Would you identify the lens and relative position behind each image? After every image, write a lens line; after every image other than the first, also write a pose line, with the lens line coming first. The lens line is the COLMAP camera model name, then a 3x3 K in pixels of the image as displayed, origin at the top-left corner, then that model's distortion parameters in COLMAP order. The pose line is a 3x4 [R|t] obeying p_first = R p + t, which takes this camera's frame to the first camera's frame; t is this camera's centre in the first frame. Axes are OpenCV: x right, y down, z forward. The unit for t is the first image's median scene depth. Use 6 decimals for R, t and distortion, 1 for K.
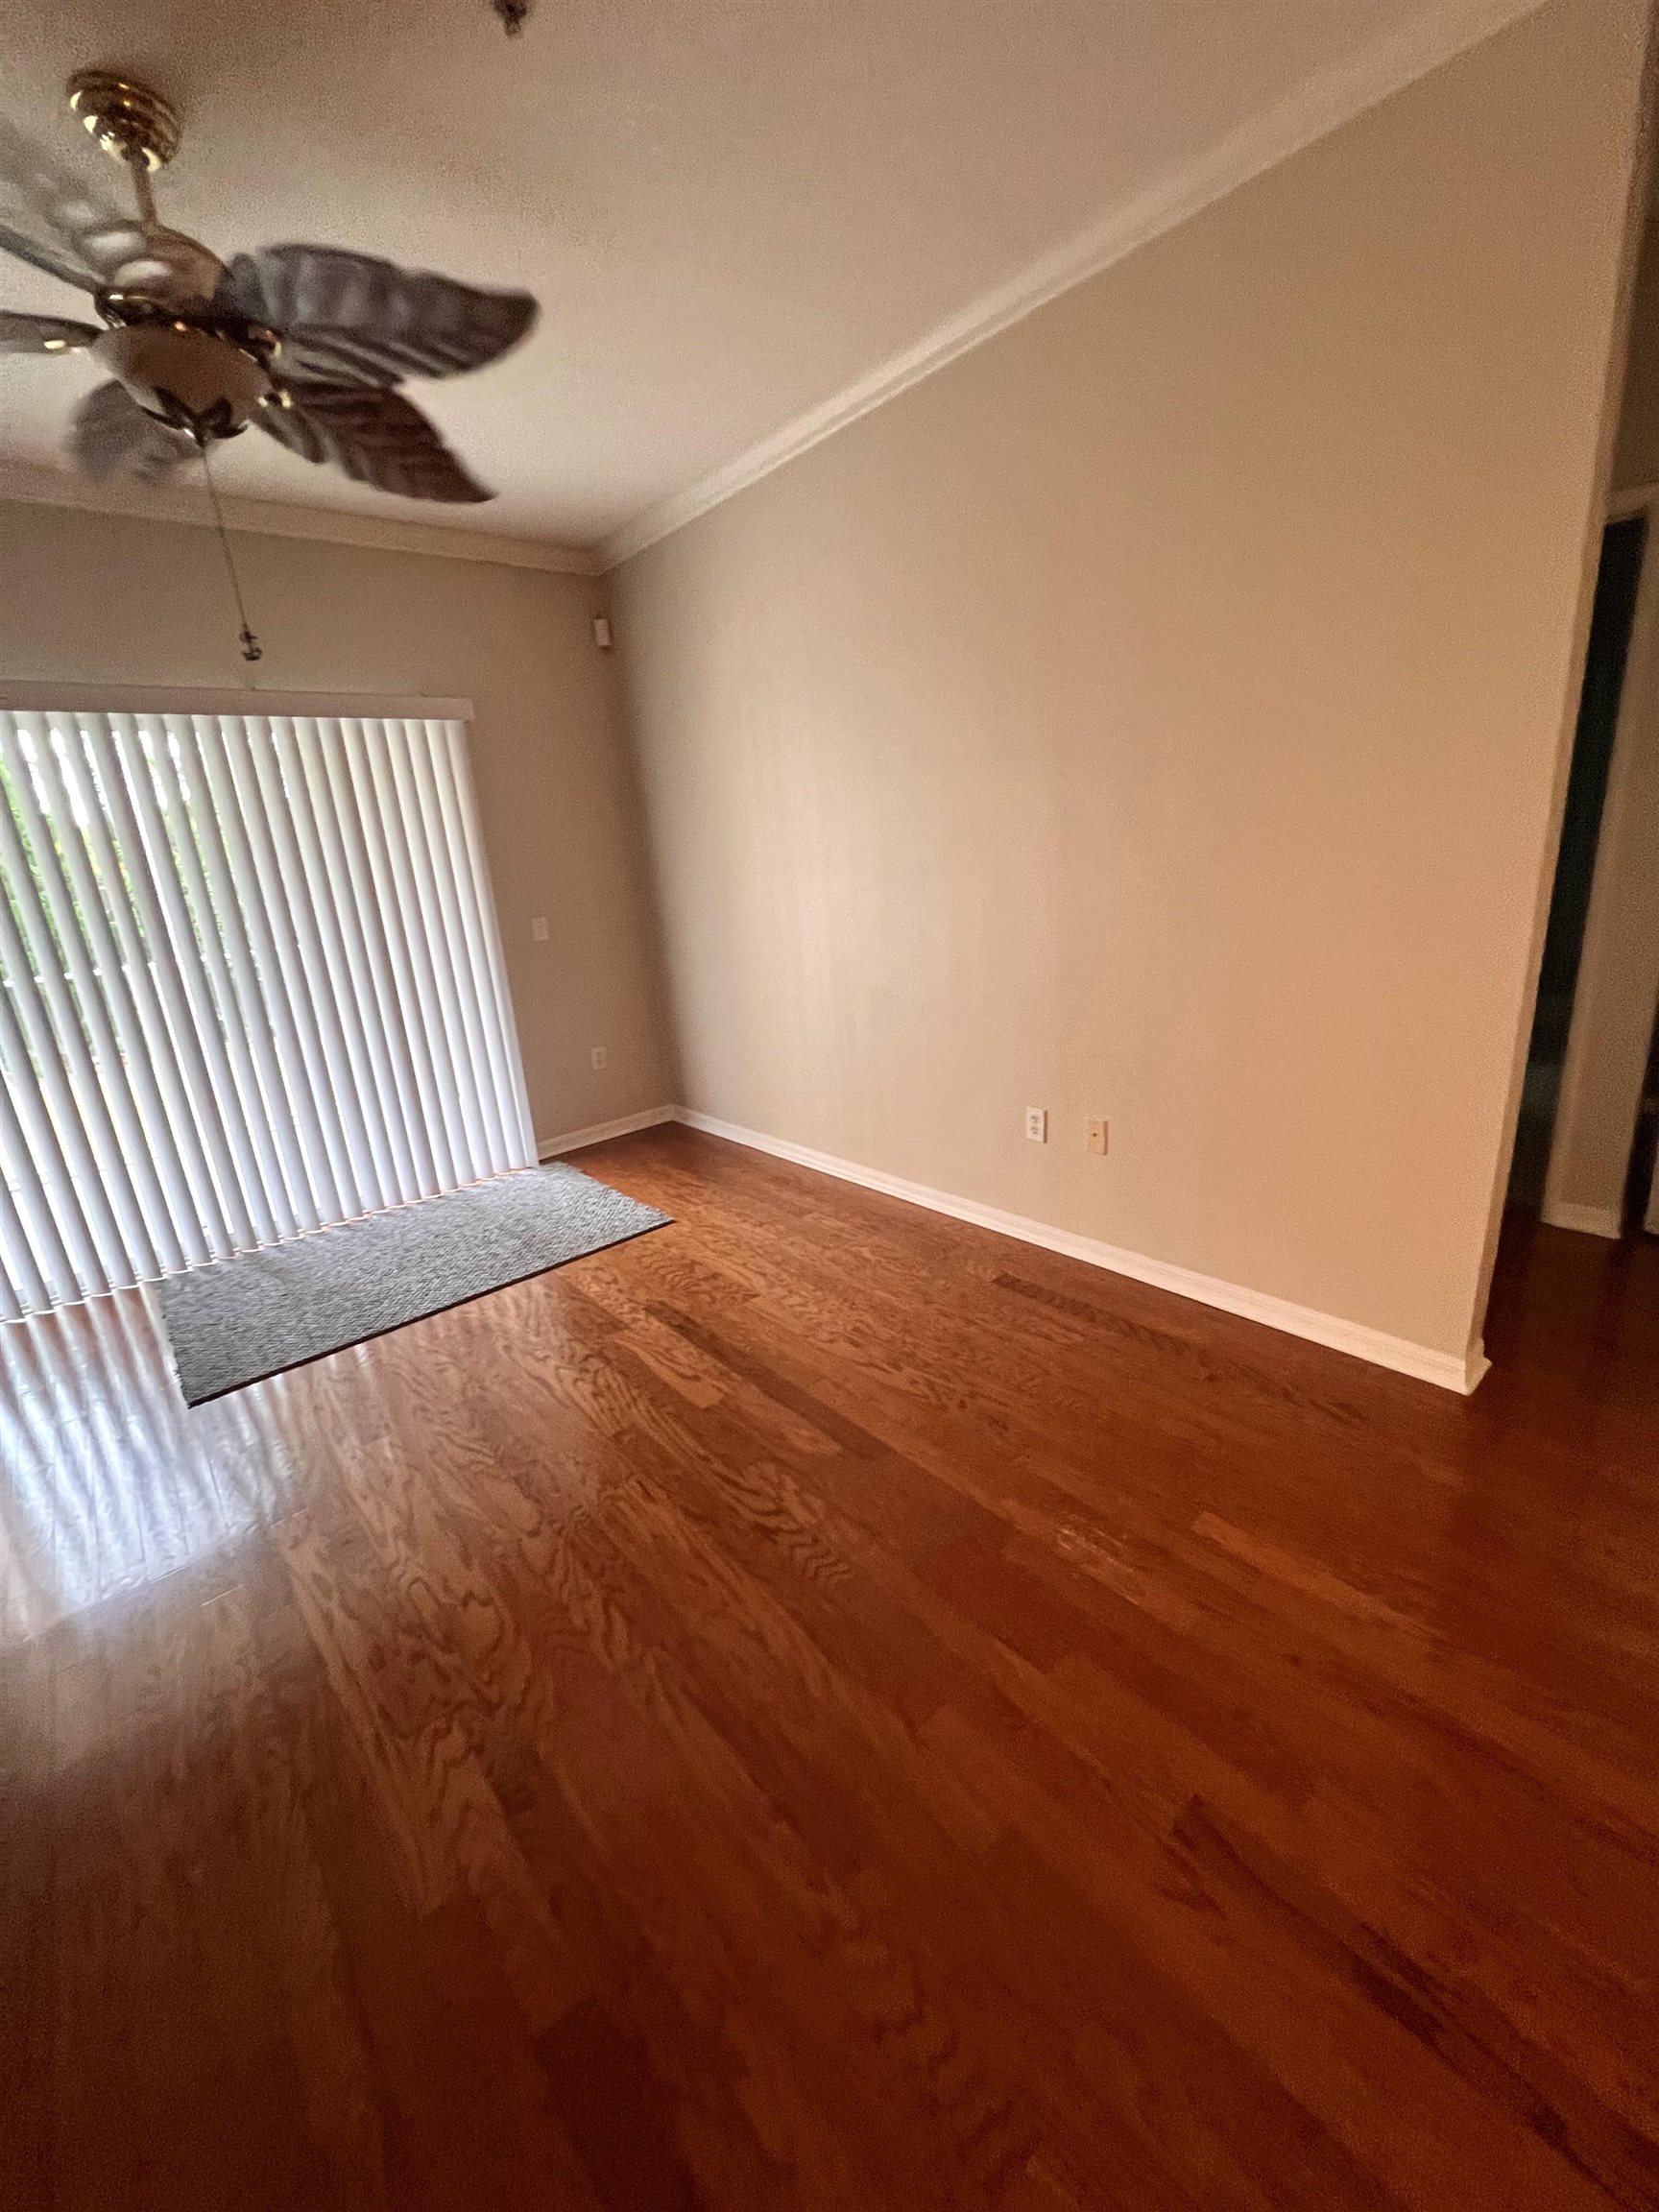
lens RADIAL K [[885.9, 0, 835.8], [0, 885.9, 1098.8], [0, 0, 1]] dist [-0.004115, 0.001374]
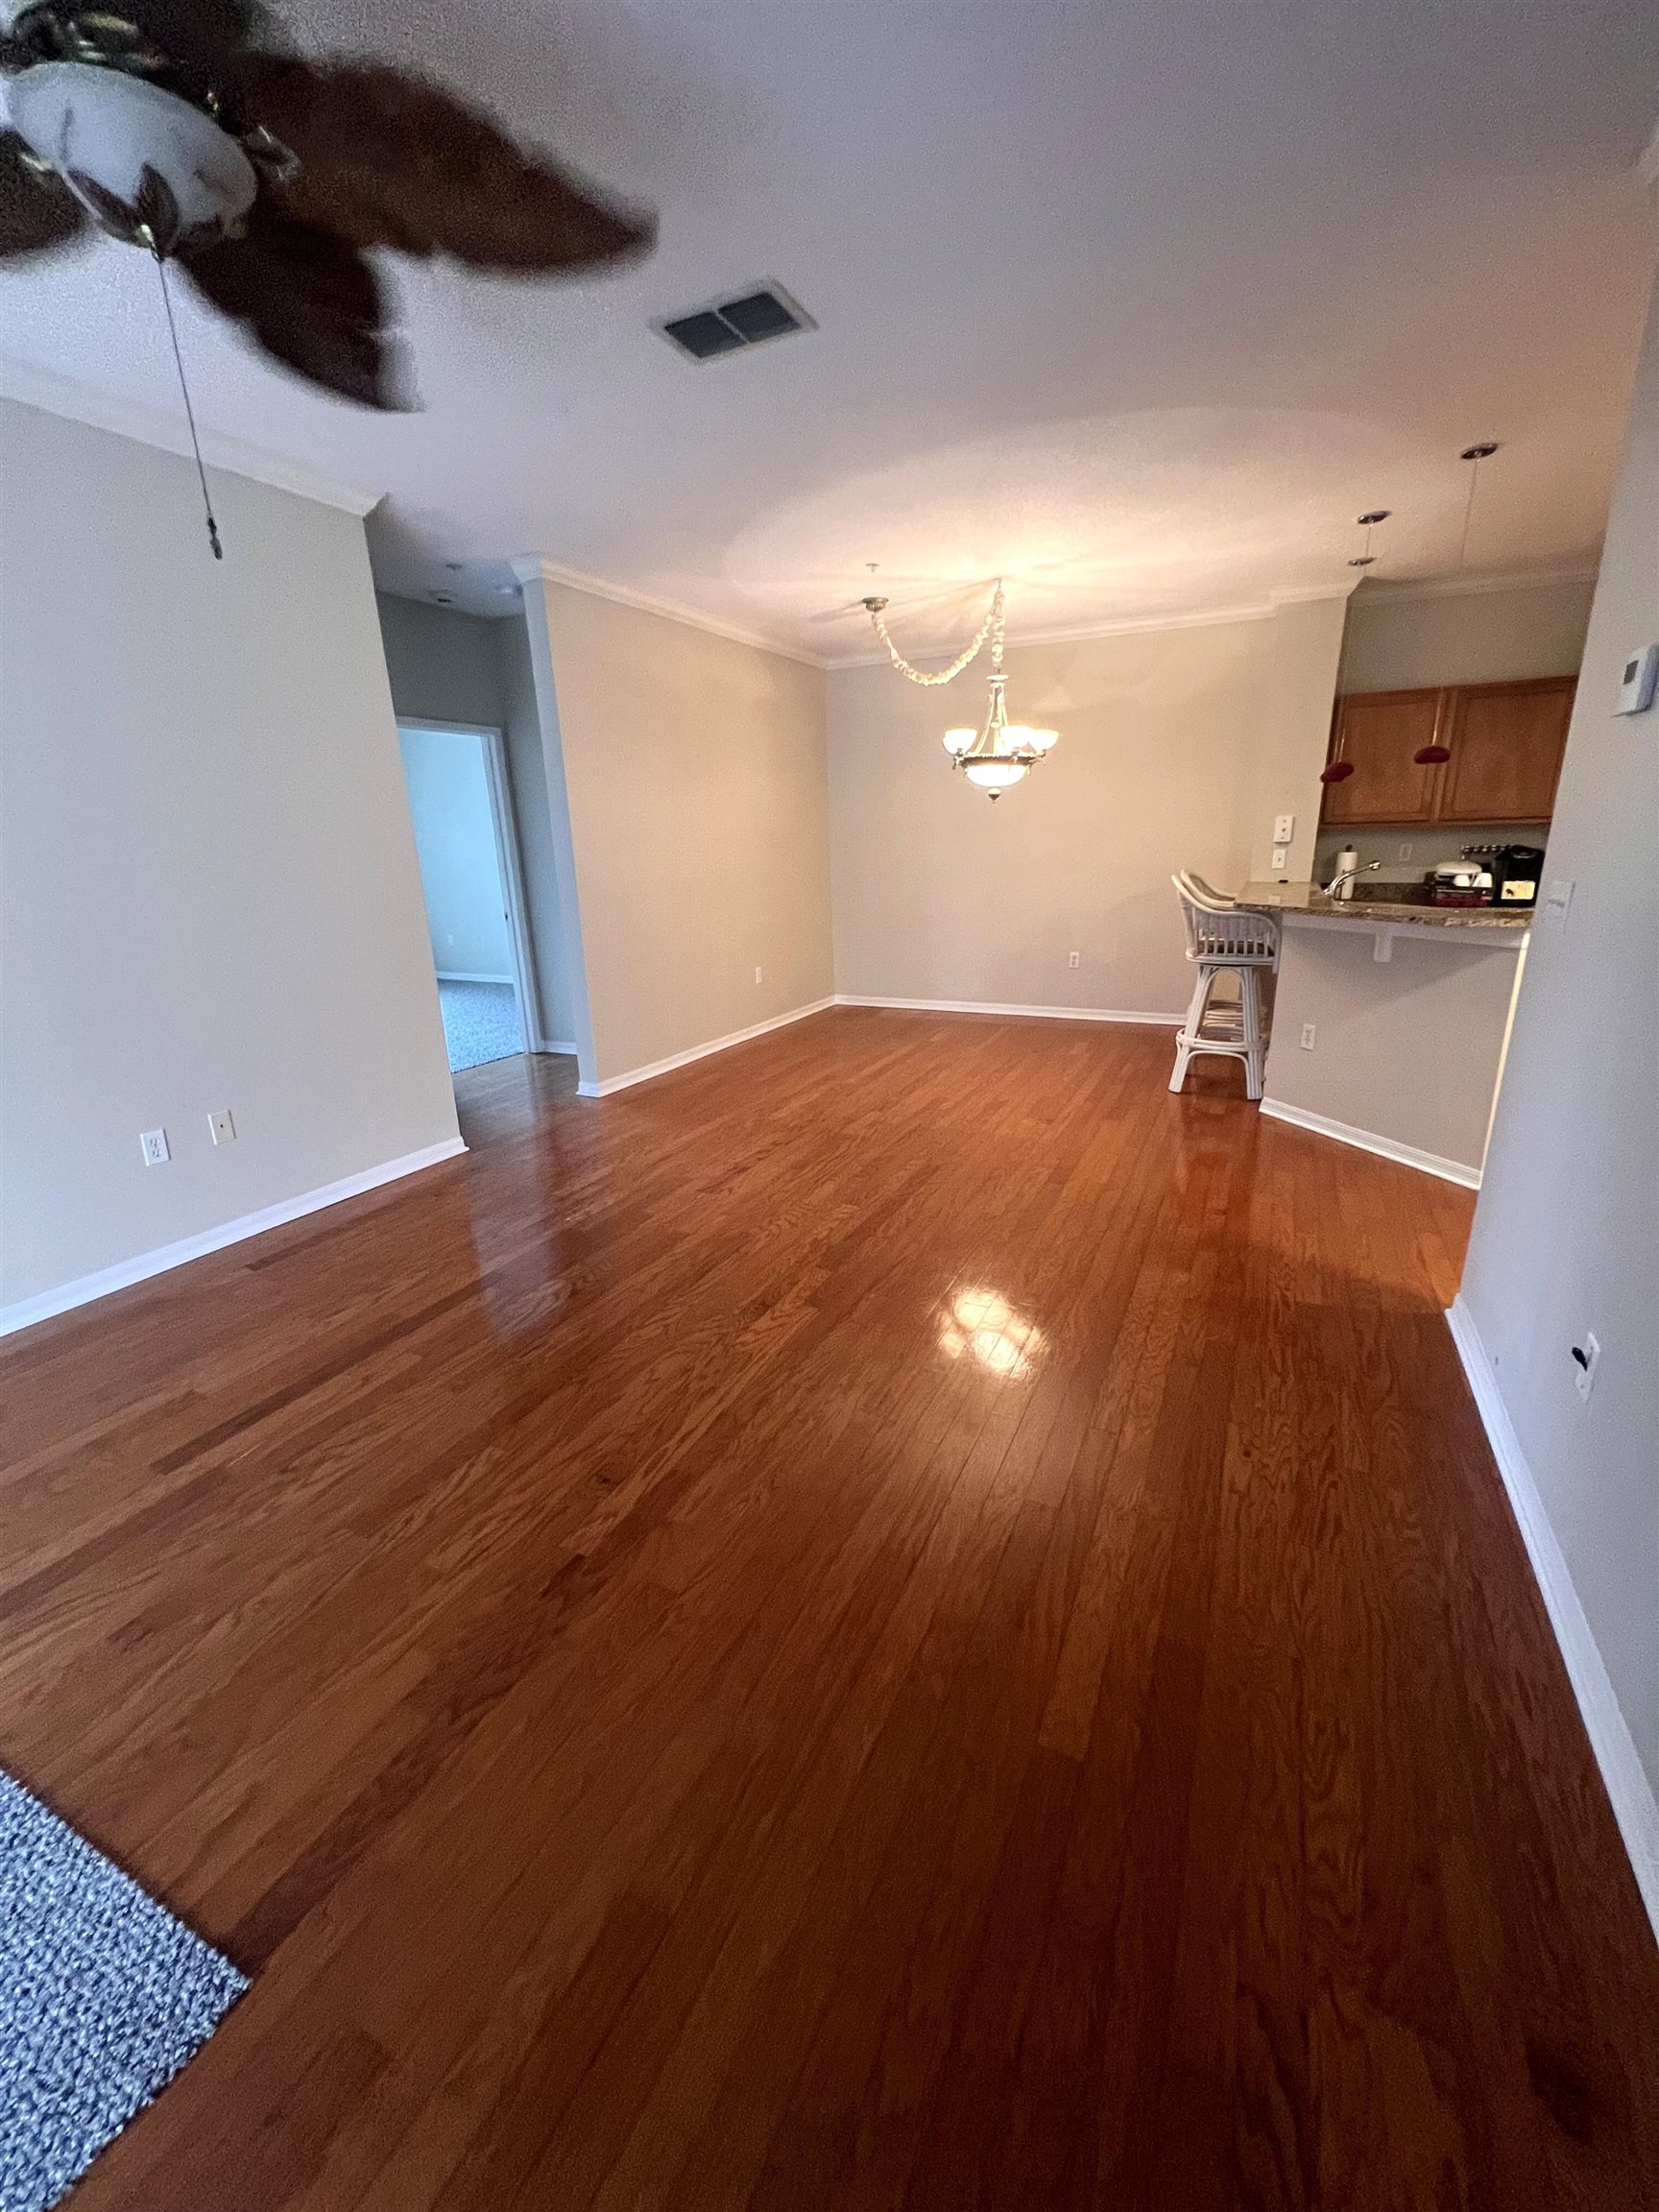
lens RADIAL K [[885.9, 0, 833.3], [0, 885.9, 1098.4], [0, 0, 1]] dist [-0.004115, 0.001374]
pose [[-0.385911, -0.173952, 0.905988, -1.211860], [0.313593, 0.898848, 0.306158, -0.109677], [-0.867602, 0.402261, -0.292325, 0.707646]]
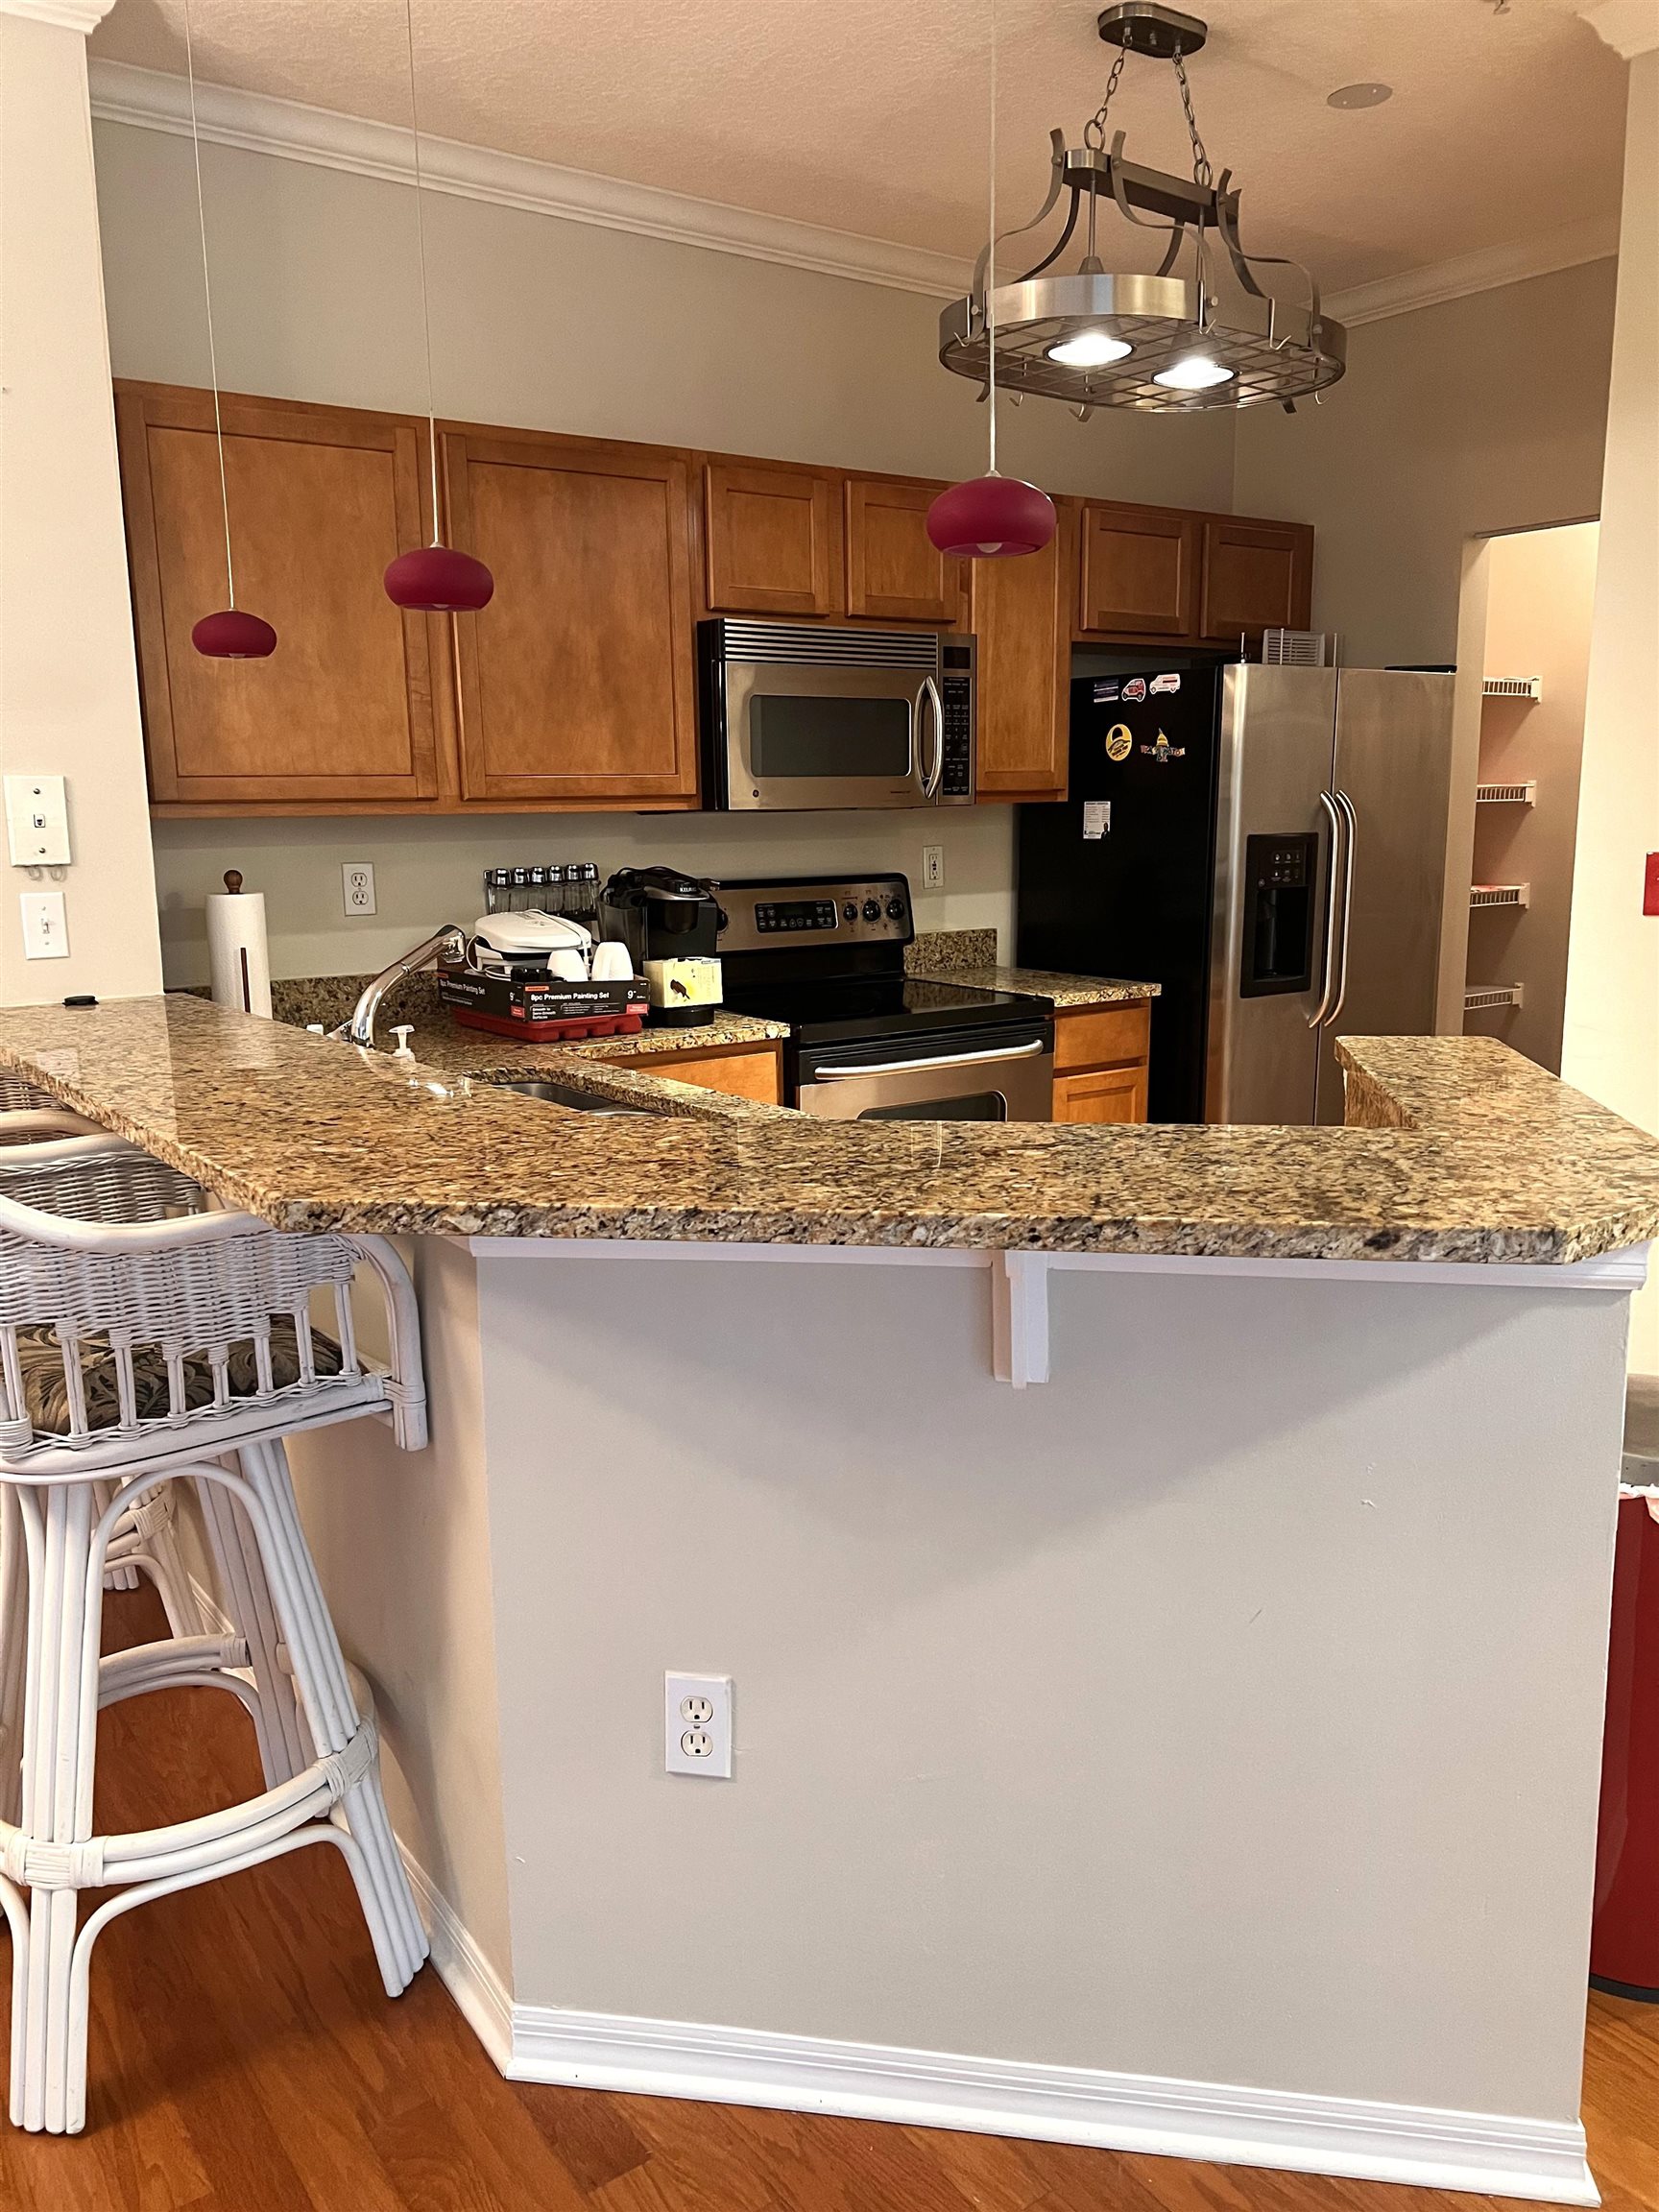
lens RADIAL K [[1660.3, 0, 810.9], [0, 1660.3, 1109.1], [0, 0, 1]] dist [0.048656, -0.062619]
pose [[-0.990916, 0.076307, 0.110741, -0.140361], [0.117814, 0.889653, 0.441177, 0.051162], [-0.064856, 0.450216, -0.890561, -0.124447]]
